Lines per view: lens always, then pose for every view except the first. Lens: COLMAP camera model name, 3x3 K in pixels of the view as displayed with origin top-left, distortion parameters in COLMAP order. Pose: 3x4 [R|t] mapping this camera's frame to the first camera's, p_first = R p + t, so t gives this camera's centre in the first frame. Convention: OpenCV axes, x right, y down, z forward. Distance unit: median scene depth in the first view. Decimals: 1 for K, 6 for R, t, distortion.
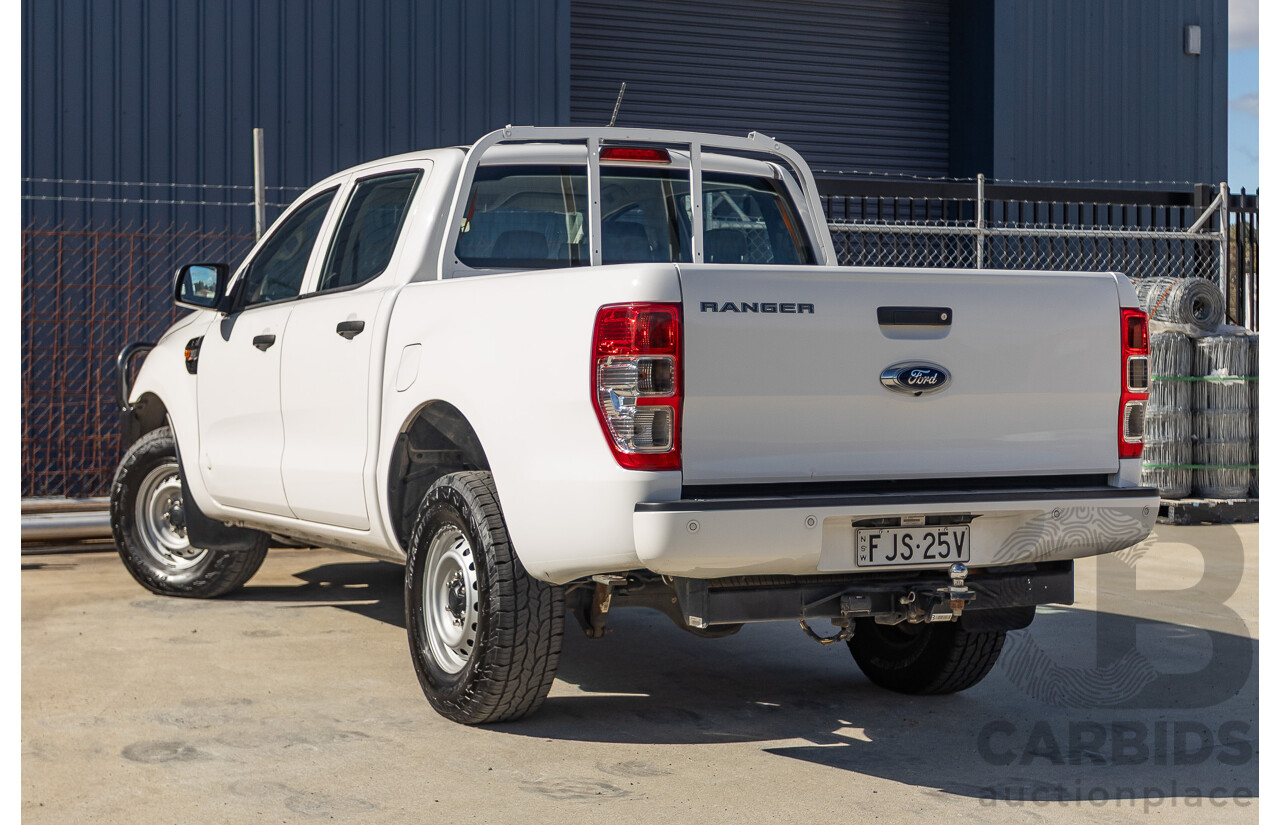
lens RADIAL K [[2166.6, 0, 710.5], [0, 2166.6, 410.3], [0, 0, 1]] dist [0.061810, 0.030186]
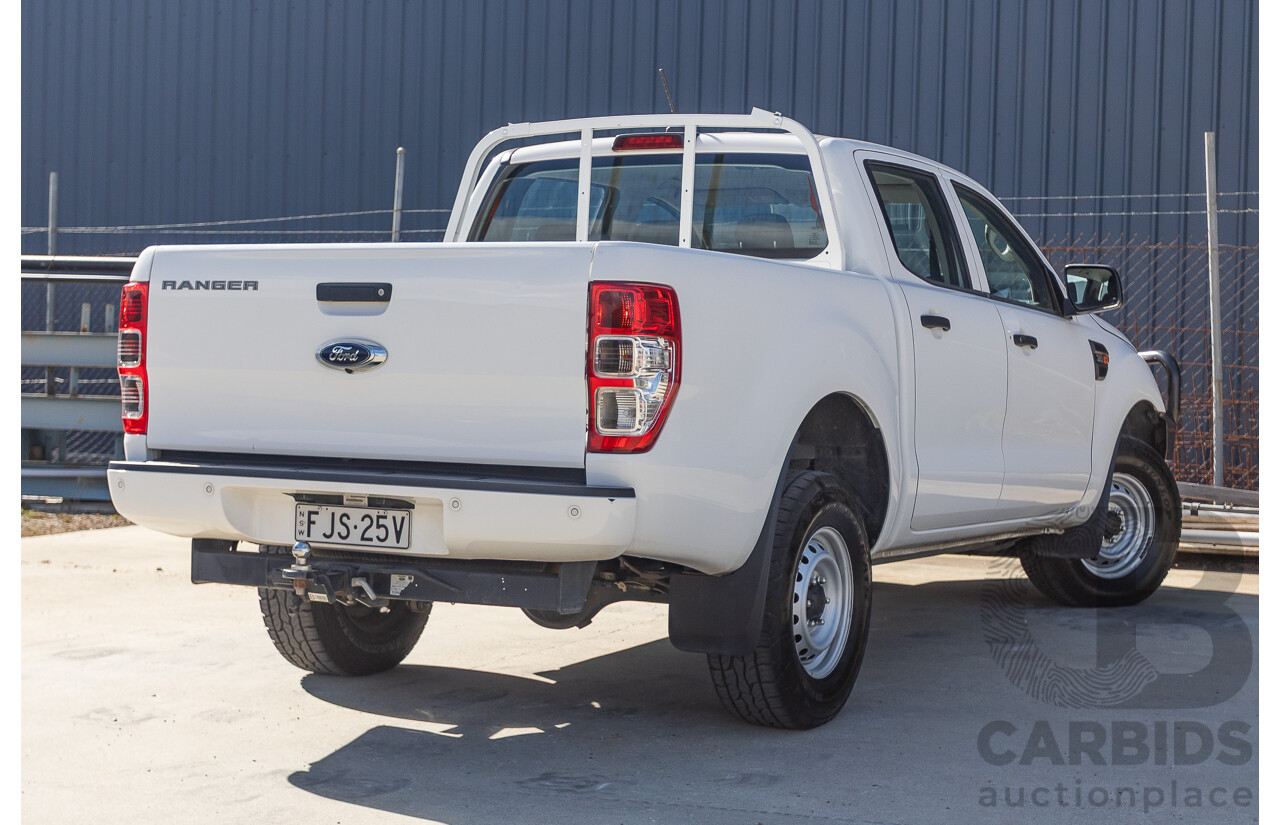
lens RADIAL K [[2057.4, 0, 639.2], [0, 2057.4, 383.9], [0, 0, 1]] dist [0.040914, 0.014962]
pose [[0.584574, 0.018533, -0.811129, 0.914132], [-0.039775, 0.999192, -0.005836, -0.001520], [0.810365, 0.035674, 0.584839, 0.551559]]
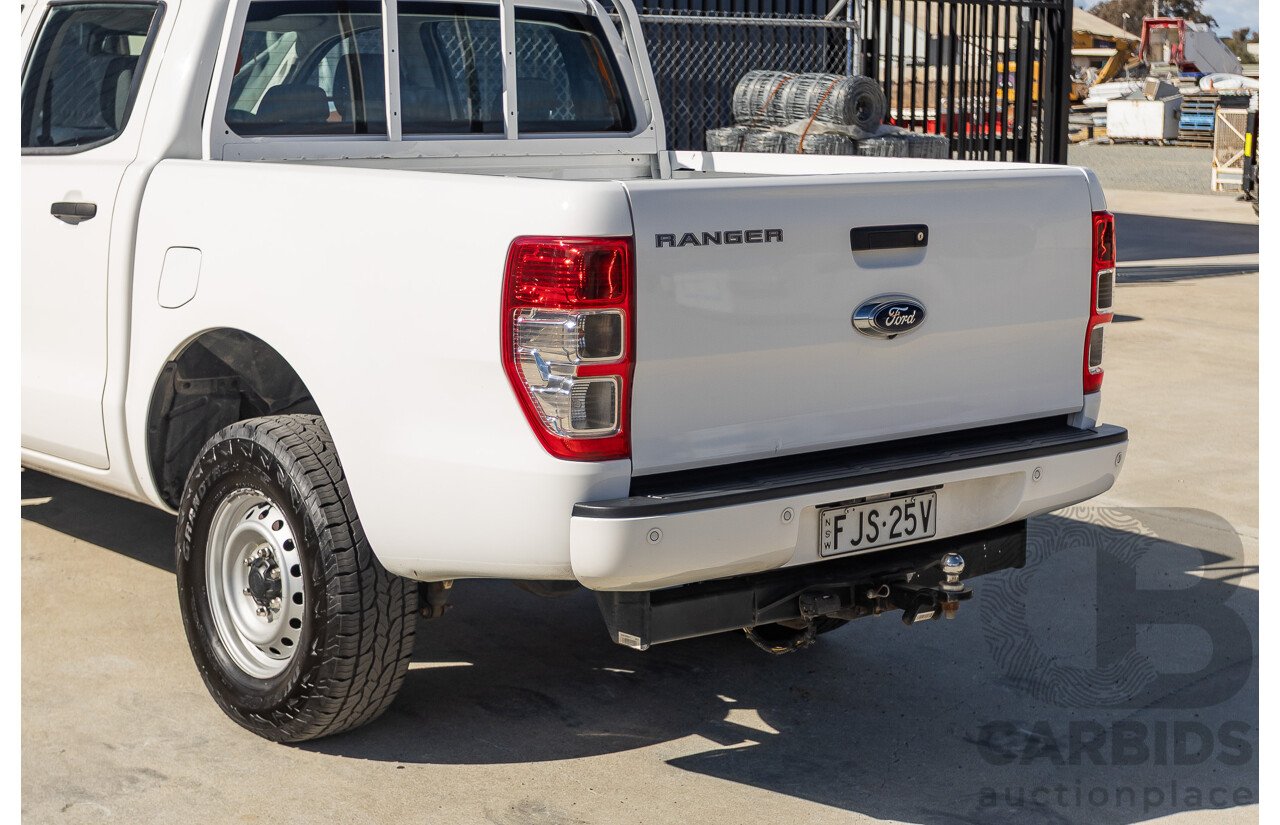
lens RADIAL K [[2057.4, 0, 639.2], [0, 2057.4, 383.9], [0, 0, 1]] dist [0.040914, 0.014962]
pose [[0.976010, -0.020539, 0.216755, -0.154812], [-0.006002, 0.992624, 0.121084, -0.079360], [-0.217644, -0.119480, 0.968688, 0.285904]]
